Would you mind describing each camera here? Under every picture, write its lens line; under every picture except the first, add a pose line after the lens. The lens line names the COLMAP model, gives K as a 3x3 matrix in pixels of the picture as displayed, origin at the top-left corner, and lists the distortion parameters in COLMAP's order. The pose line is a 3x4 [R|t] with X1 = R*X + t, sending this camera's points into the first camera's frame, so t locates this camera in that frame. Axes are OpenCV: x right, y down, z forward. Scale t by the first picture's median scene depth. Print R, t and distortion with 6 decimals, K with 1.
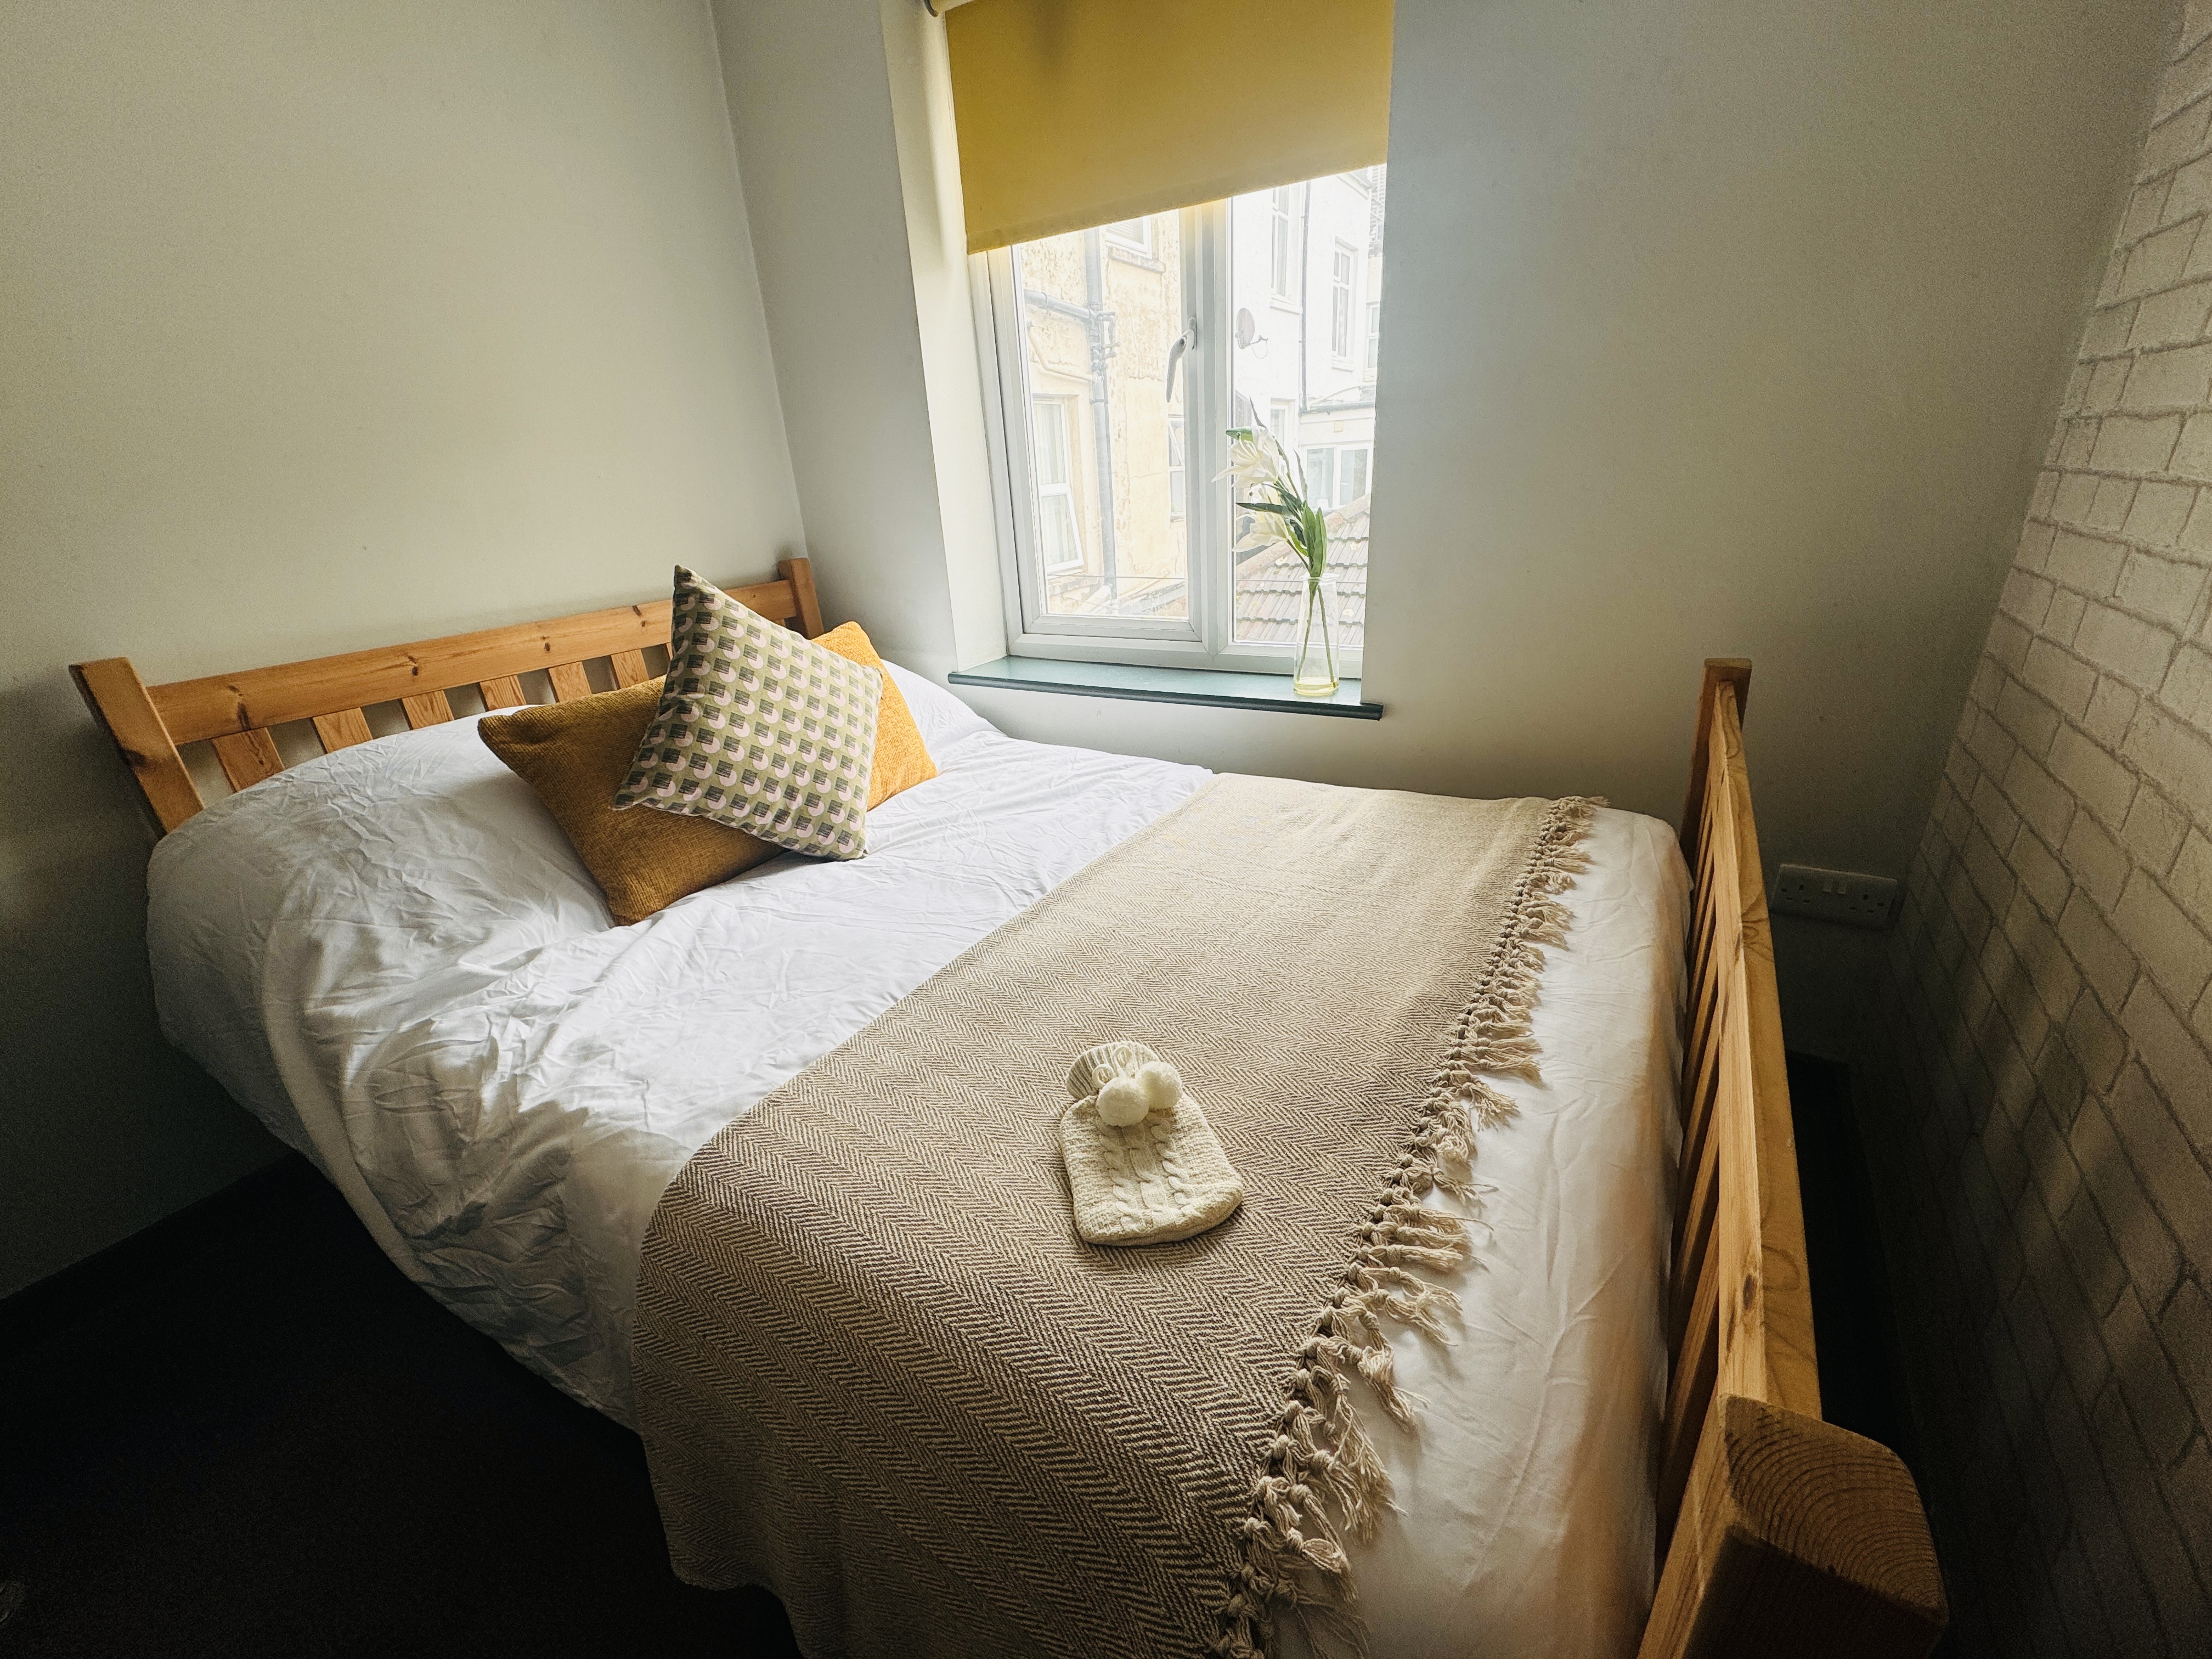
lens RADIAL K [[880.9, 0, 1105.7], [0, 880.9, 824.5], [0, 0, 1]] dist [-0.005877, 0.000809]
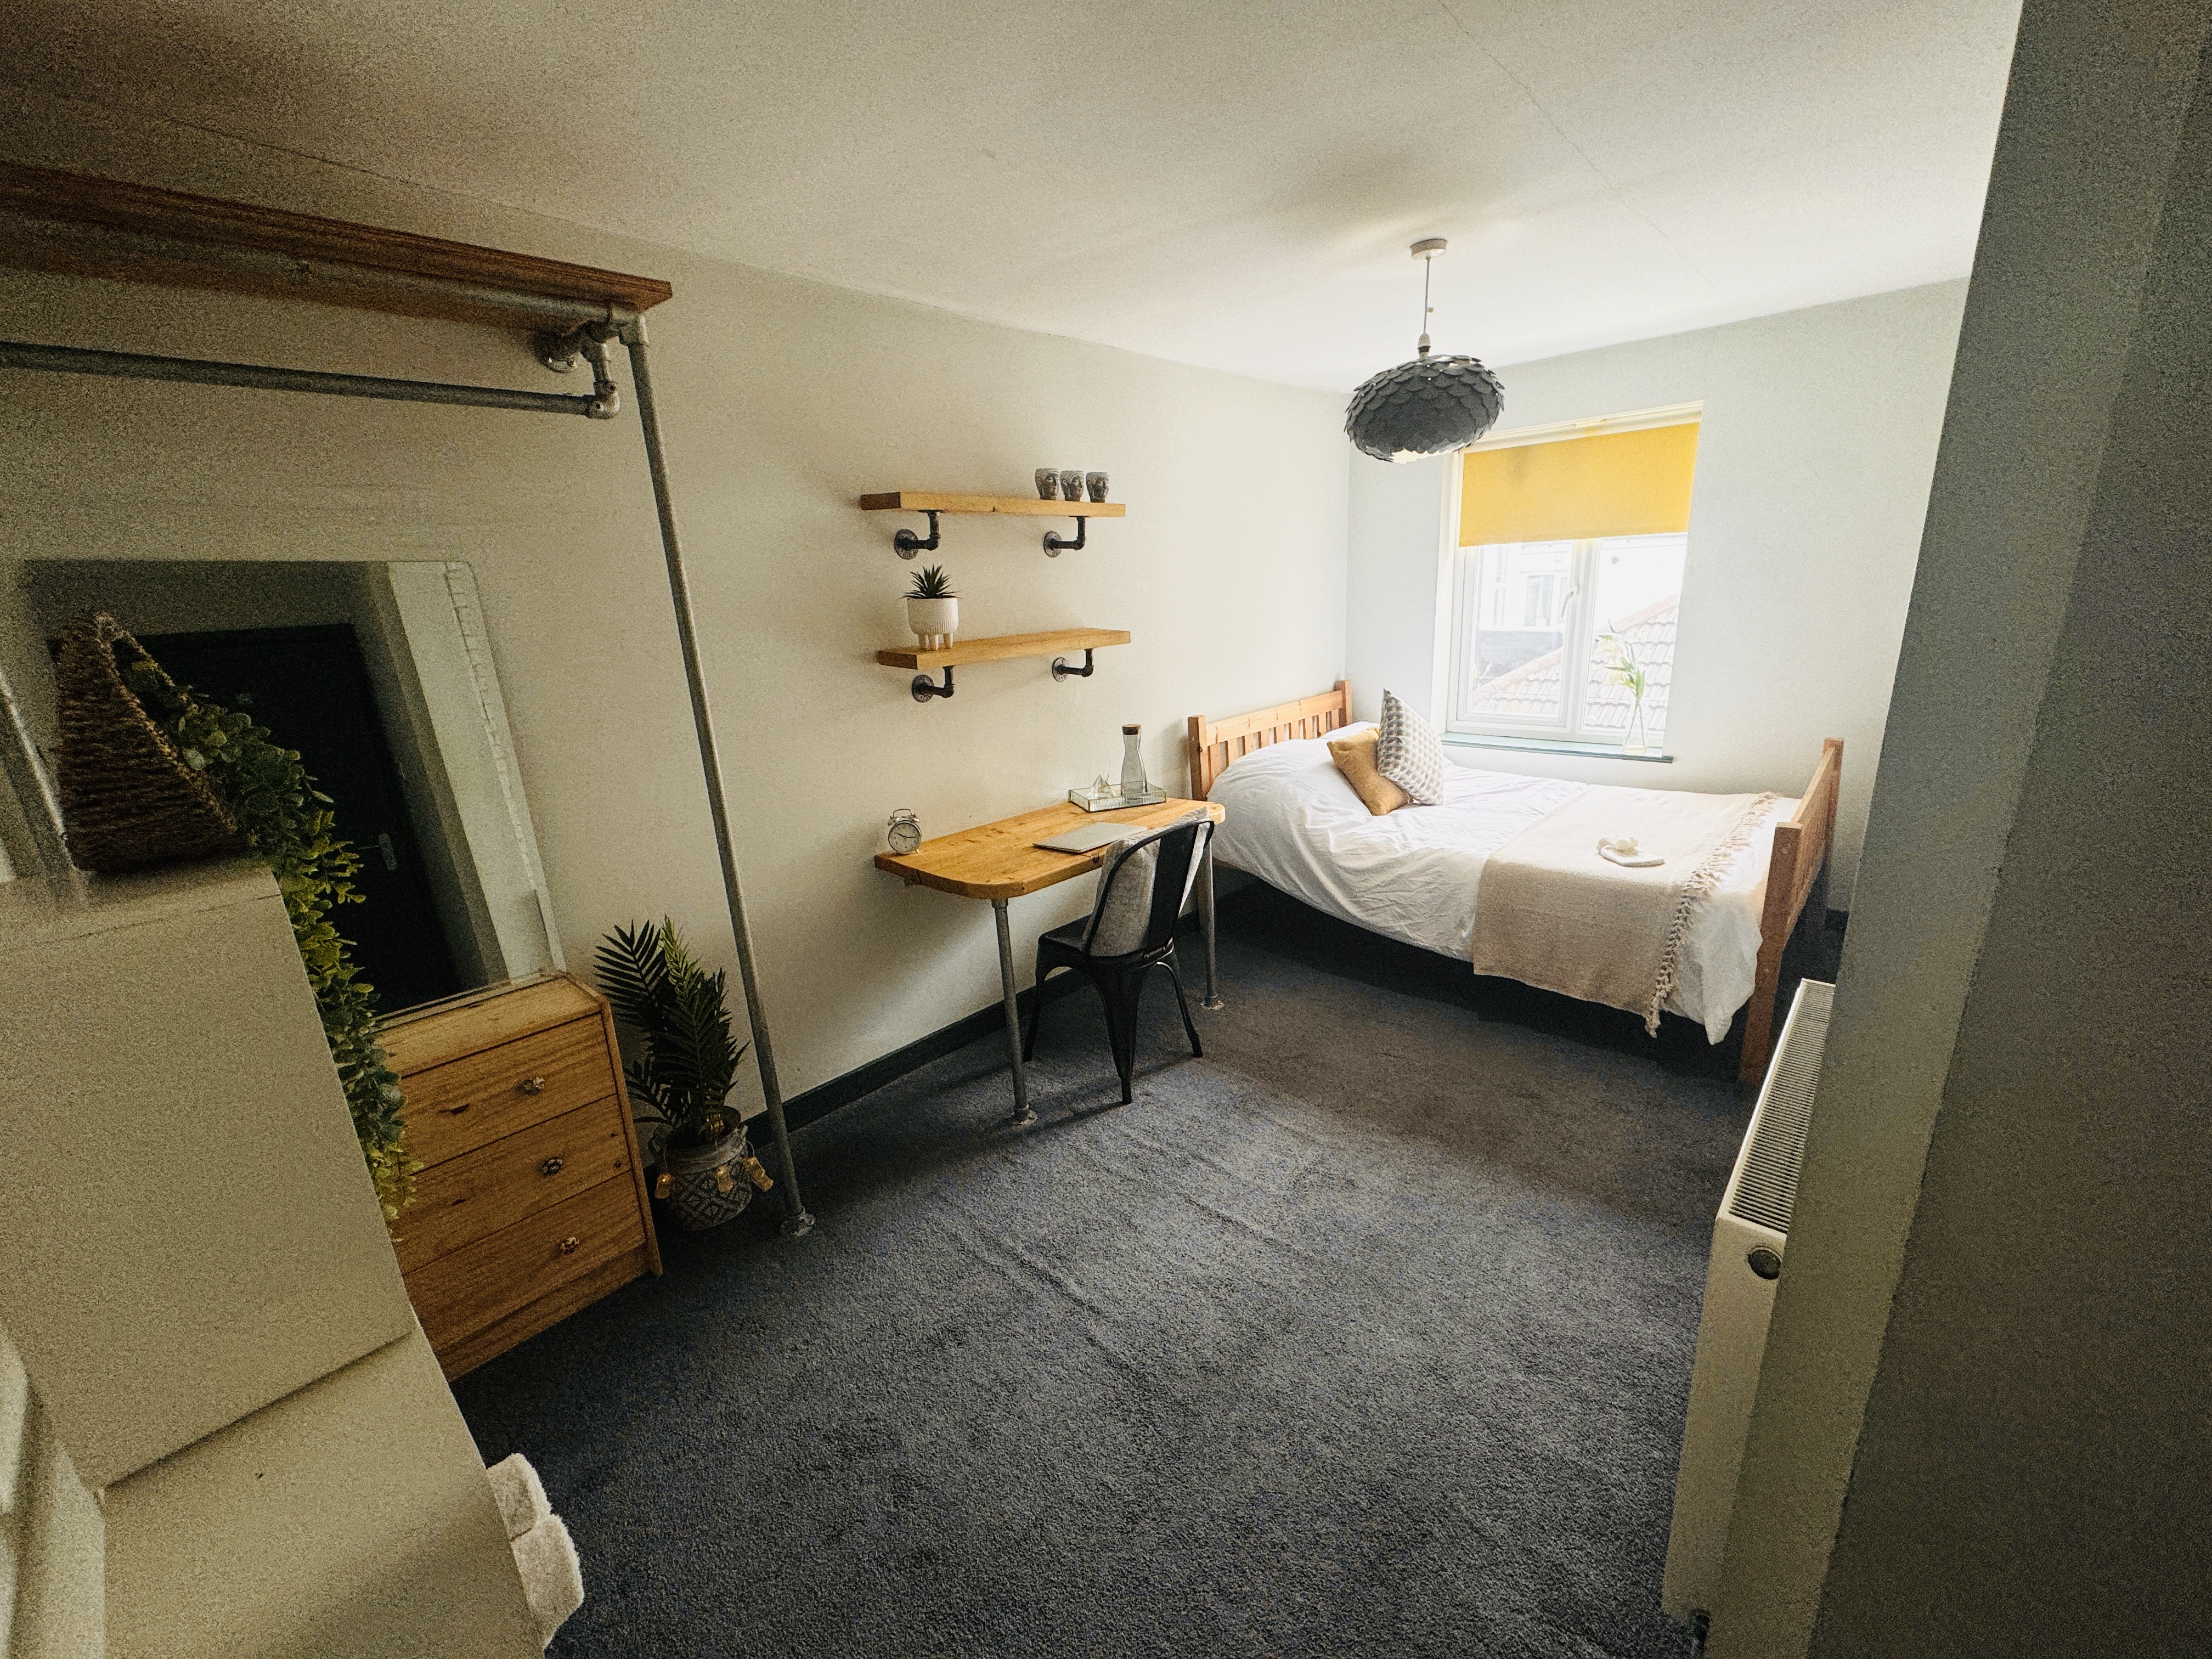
lens RADIAL K [[880.9, 0, 1096.1], [0, 880.9, 837.4], [0, 0, 1]] dist [-0.005877, 0.000809]
pose [[0.981276, 0.061889, -0.182394, -1.571344], [-0.077780, 0.993651, -0.081295, 0.810114], [0.176204, 0.093959, 0.979859, -3.190577]]
